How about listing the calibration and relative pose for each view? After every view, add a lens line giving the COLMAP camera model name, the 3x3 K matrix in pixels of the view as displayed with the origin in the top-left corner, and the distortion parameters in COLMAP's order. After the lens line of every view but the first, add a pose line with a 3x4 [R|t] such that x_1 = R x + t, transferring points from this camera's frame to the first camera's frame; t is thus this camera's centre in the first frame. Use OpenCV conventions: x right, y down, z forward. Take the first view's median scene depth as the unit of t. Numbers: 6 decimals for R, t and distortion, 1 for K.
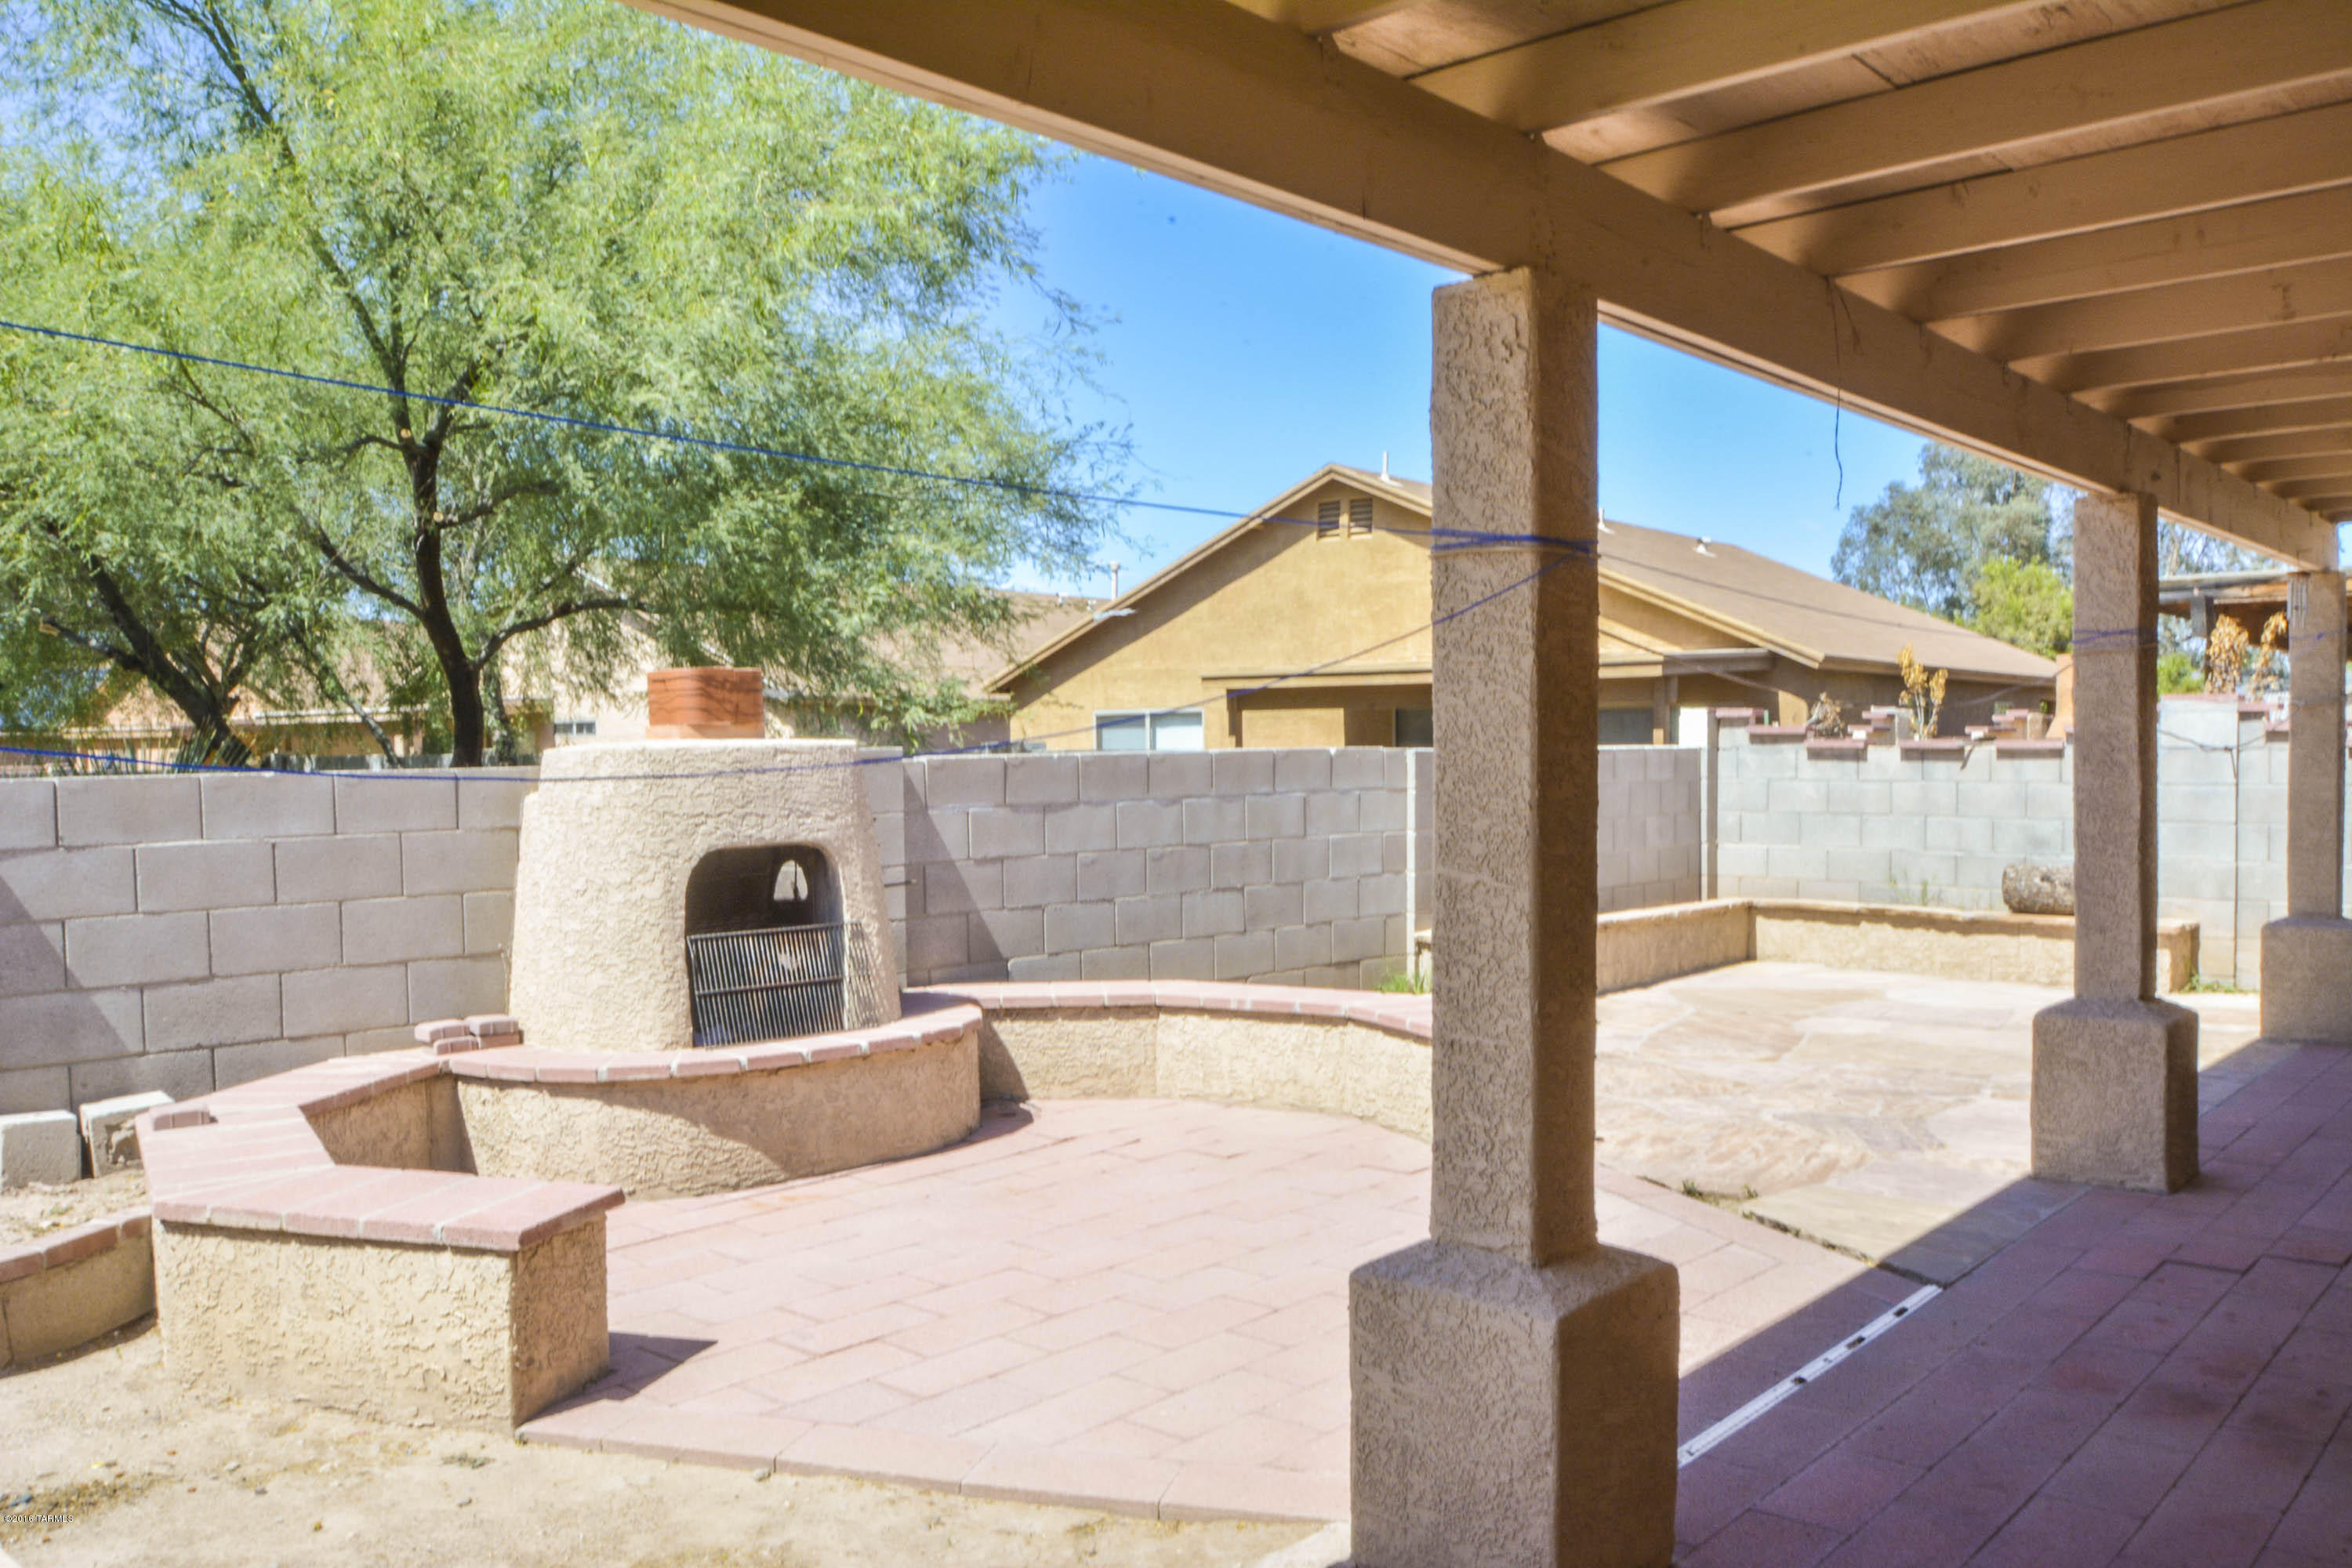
lens RADIAL K [[1863.0, 0, 1176.2], [0, 1863.0, 791.0], [0, 0, 1]] dist [-0.052340, 0.021873]
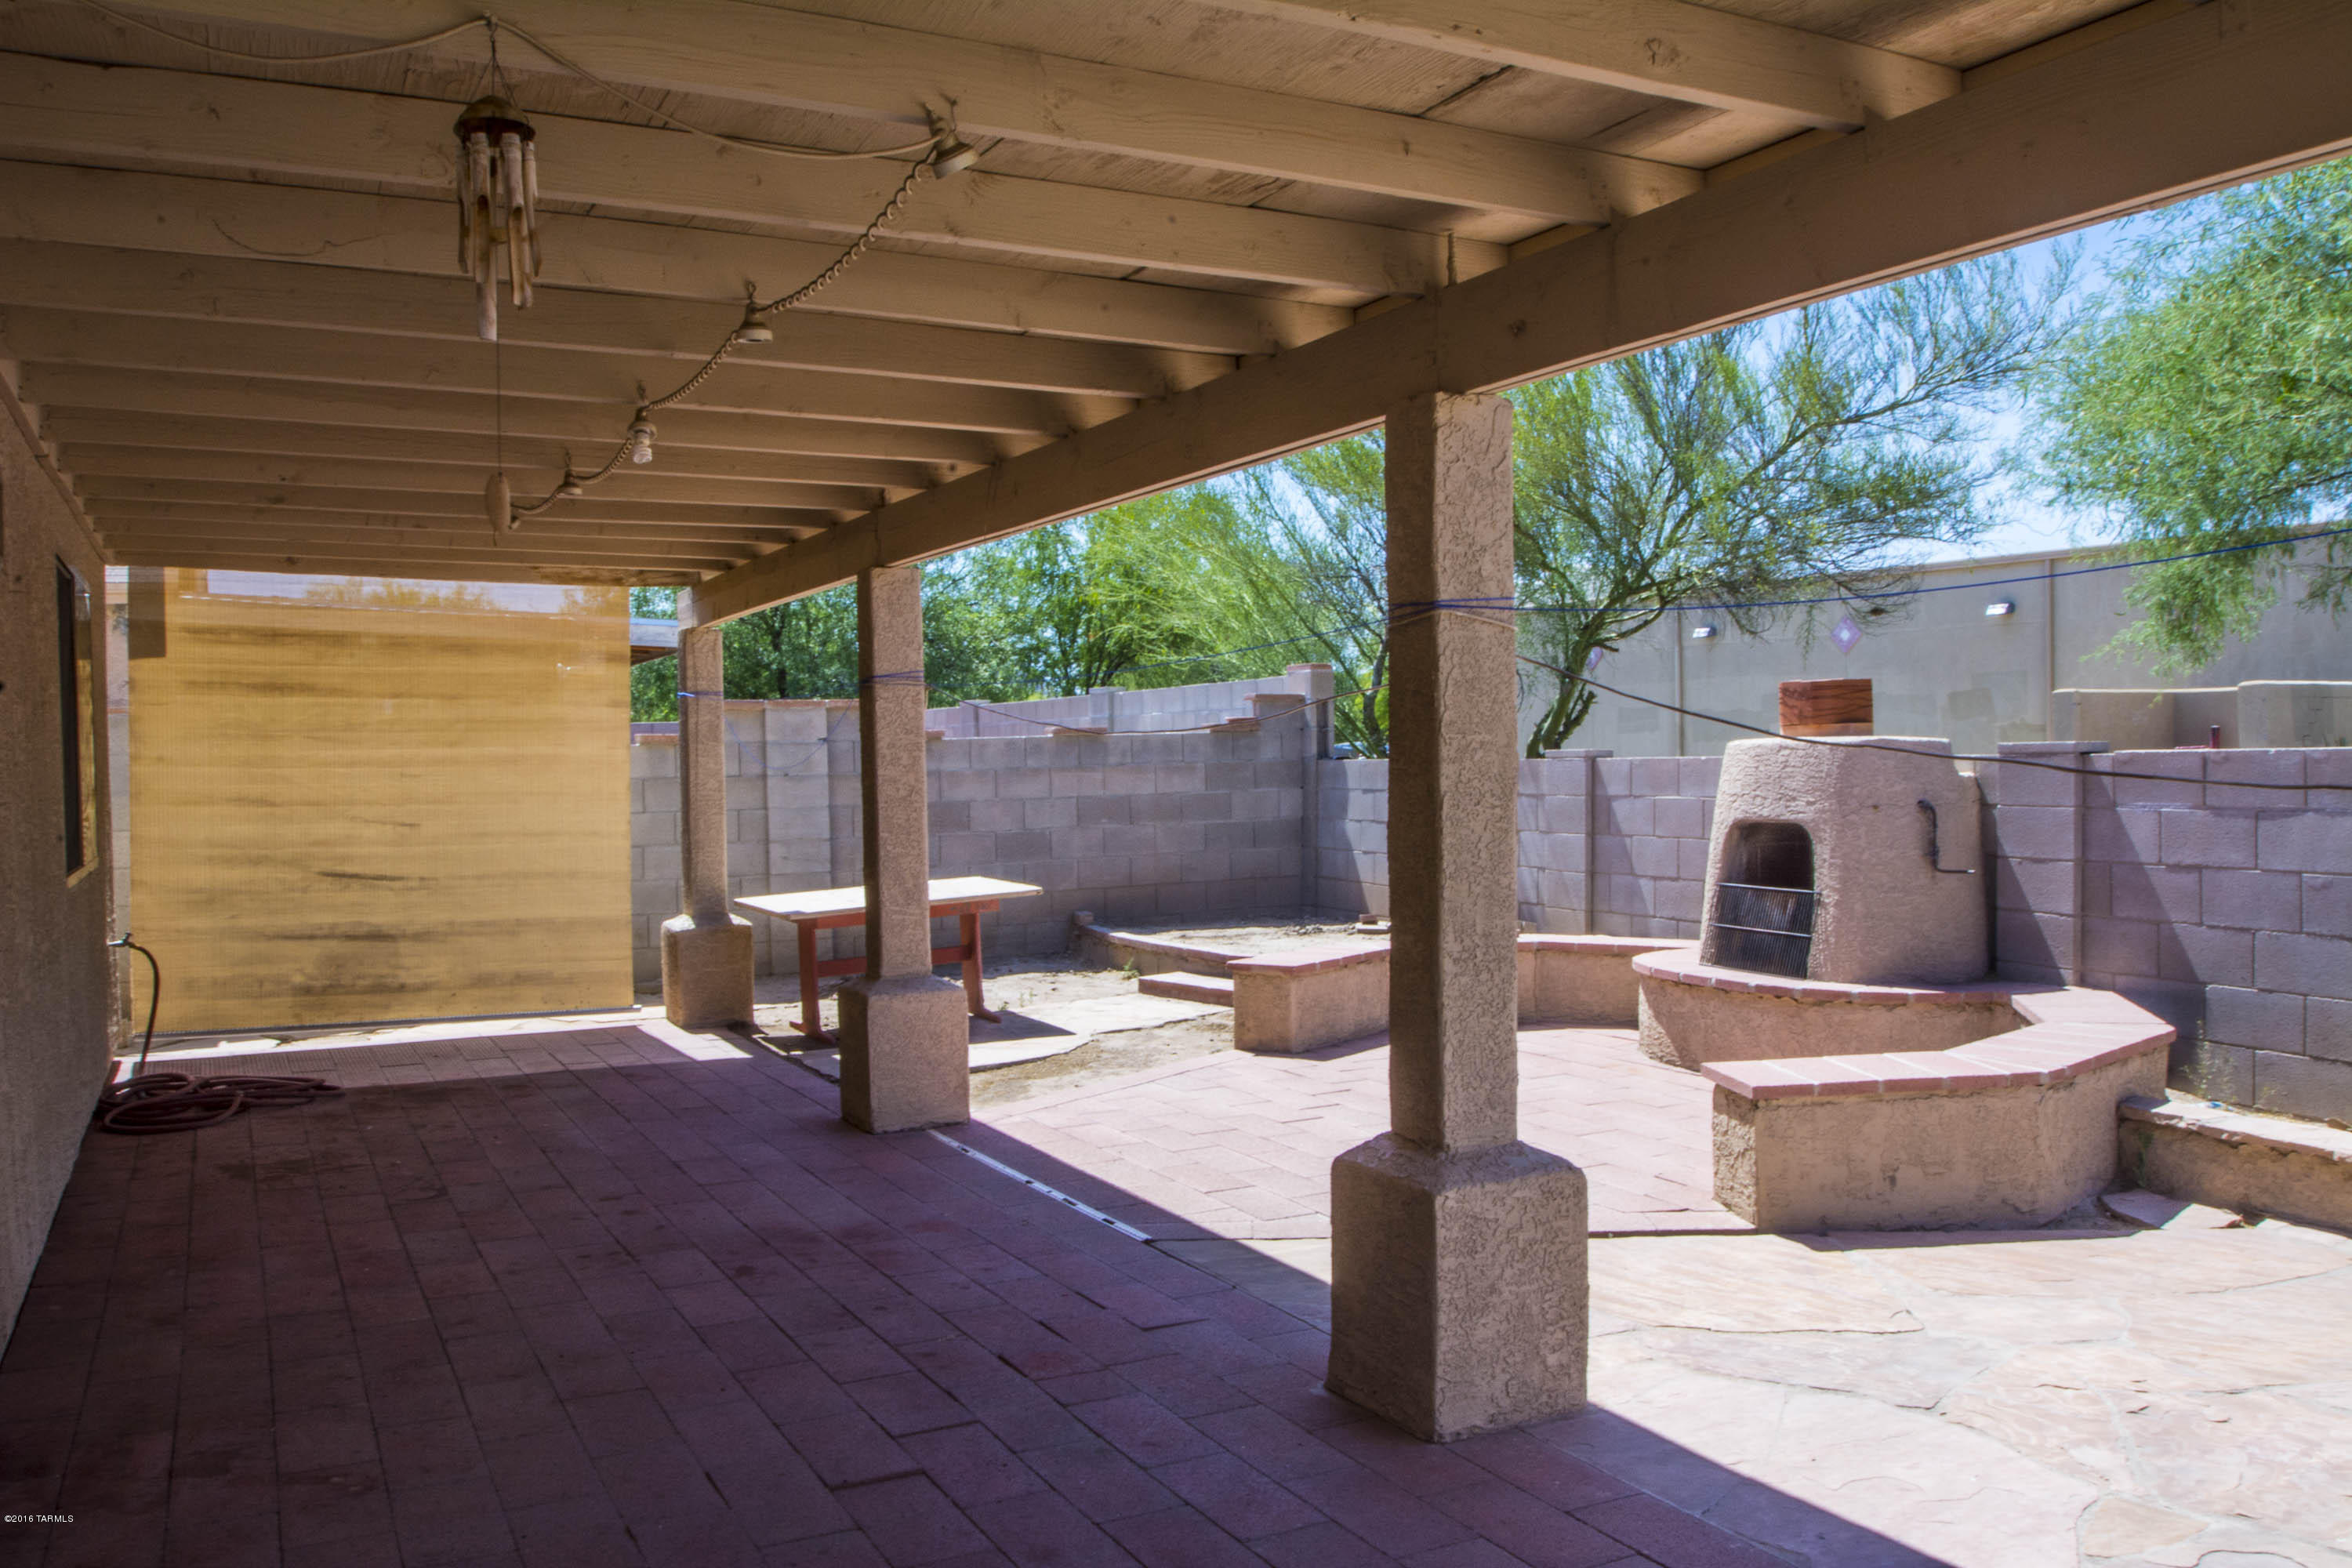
lens RADIAL K [[1863.0, 0, 1162.0], [0, 1863.0, 778.1], [0, 0, 1]] dist [-0.052340, 0.021873]
pose [[-0.369201, 0.027345, -0.928947, 1.421381], [-0.002656, 0.999532, 0.030479, -0.049275], [0.929346, 0.013720, -0.368956, 1.382430]]
